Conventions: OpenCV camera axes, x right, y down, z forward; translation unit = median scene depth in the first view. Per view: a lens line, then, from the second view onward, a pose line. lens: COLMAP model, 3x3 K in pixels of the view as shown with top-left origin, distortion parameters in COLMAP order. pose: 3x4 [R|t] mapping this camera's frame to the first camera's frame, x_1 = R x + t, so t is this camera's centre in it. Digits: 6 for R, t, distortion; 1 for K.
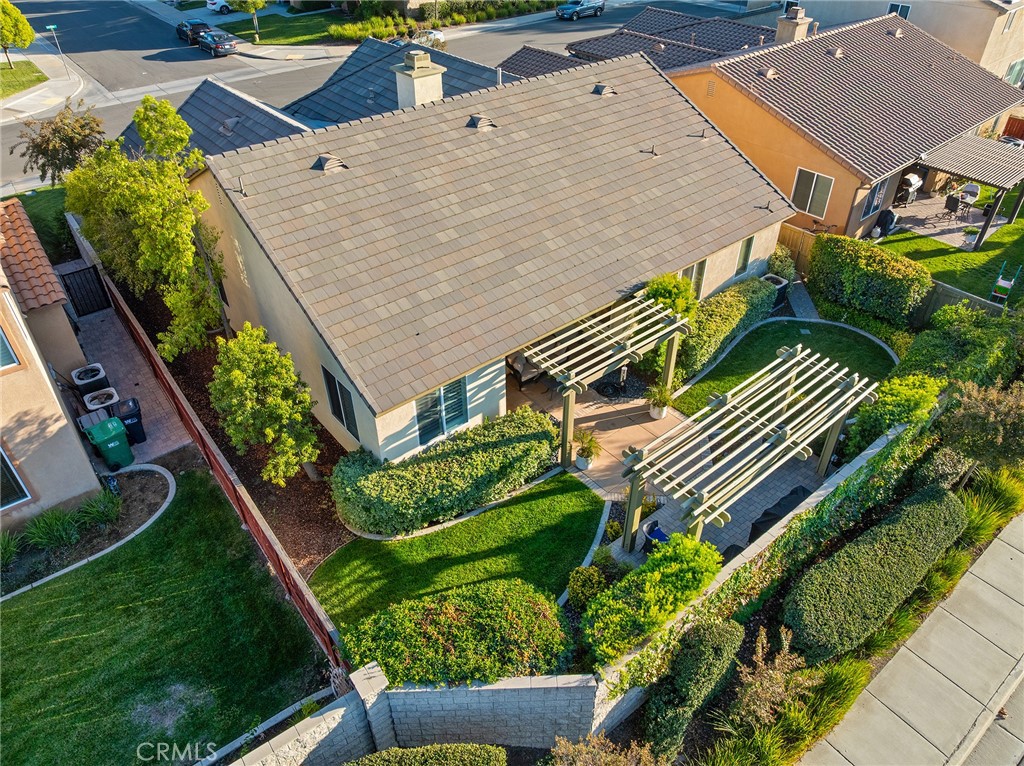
lens RADIAL K [[705.8, 0, 515.3], [0, 705.8, 388.0], [0, 0, 1]] dist [-0.030332, -0.003574]
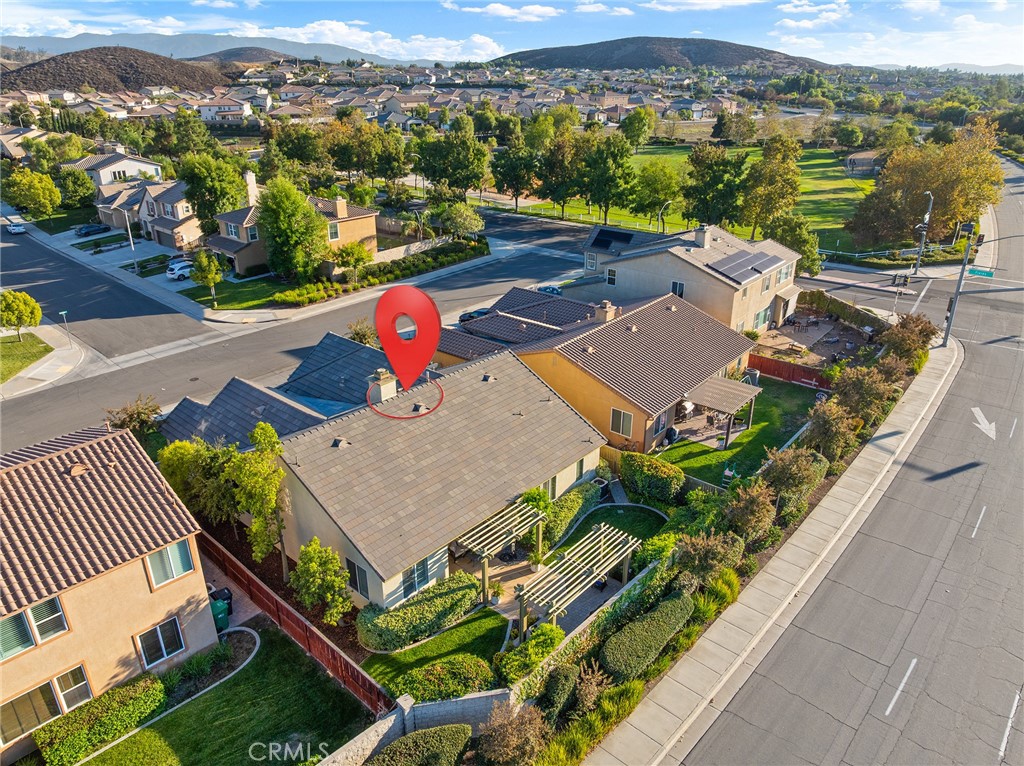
lens RADIAL K [[705.8, 0, 515.3], [0, 705.8, 388.0], [0, 0, 1]] dist [-0.030332, -0.003574]
pose [[0.987429, -0.058151, 0.146976, -0.083308], [0.092782, 0.966051, -0.241115, 0.021640], [-0.127966, 0.251721, 0.959303, -0.840496]]
